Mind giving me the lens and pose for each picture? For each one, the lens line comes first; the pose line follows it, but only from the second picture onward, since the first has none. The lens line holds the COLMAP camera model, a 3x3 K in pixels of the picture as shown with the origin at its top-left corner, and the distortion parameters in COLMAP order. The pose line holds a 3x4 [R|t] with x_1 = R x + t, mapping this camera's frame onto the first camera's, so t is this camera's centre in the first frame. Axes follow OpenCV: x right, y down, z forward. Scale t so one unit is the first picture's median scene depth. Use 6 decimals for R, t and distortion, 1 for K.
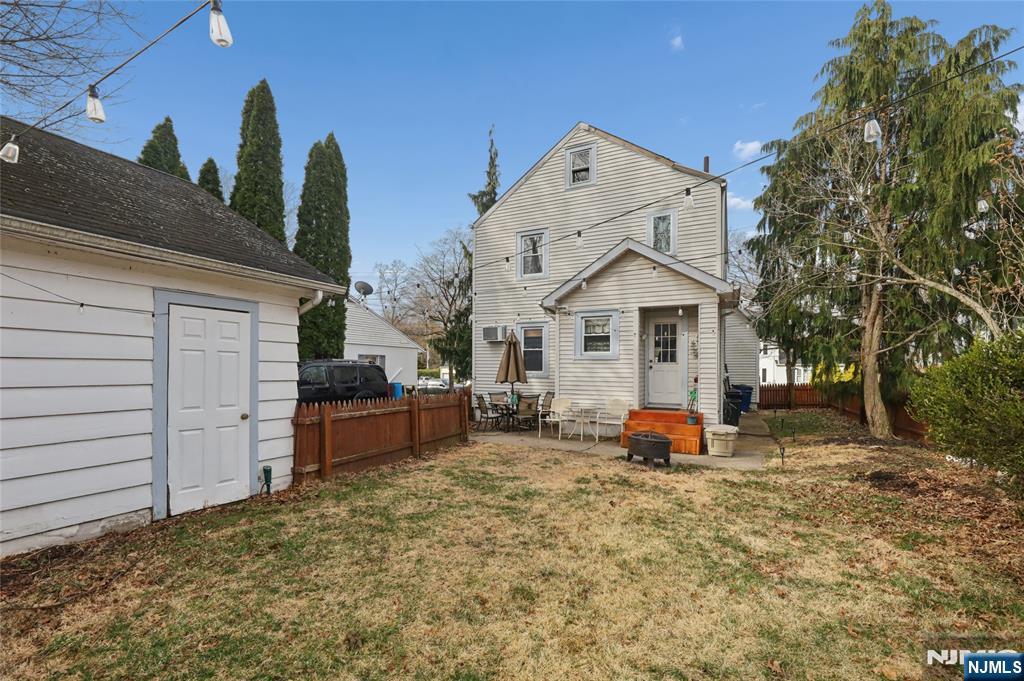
lens RADIAL K [[417.4, 0, 518.2], [0, 417.4, 369.5], [0, 0, 1]] dist [-0.000510, -0.001129]
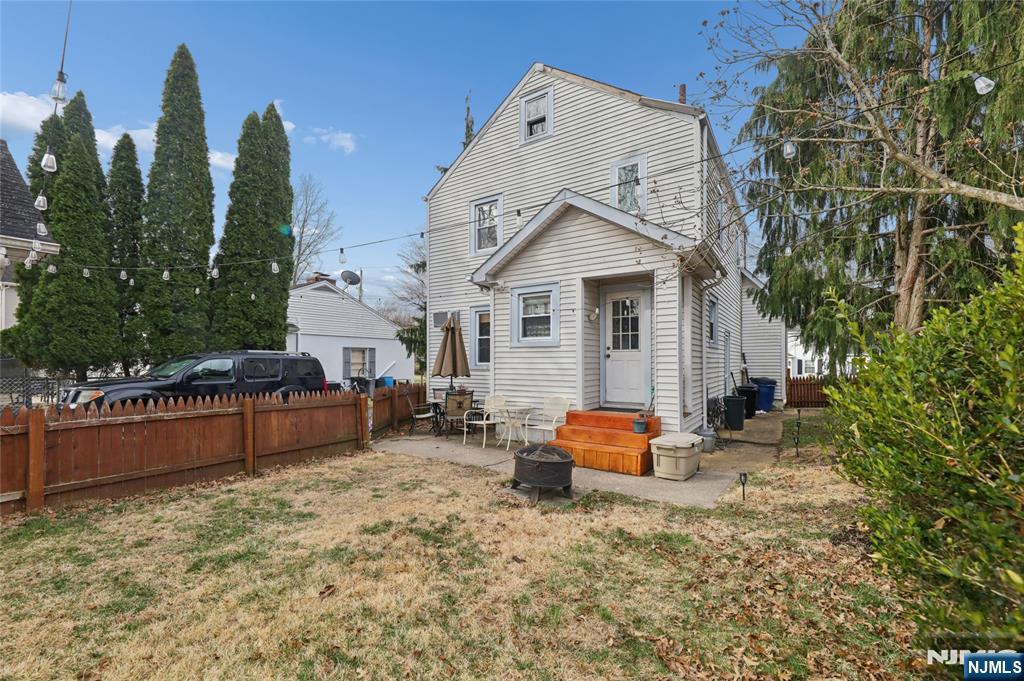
lens RADIAL K [[417.4, 0, 516.0], [0, 417.4, 360.7], [0, 0, 1]] dist [-0.000510, -0.001129]
pose [[0.993397, -0.007903, -0.114455, 0.254895], [0.007303, 0.999957, -0.005660, 0.007123], [0.114495, 0.004787, 0.993412, 0.218525]]
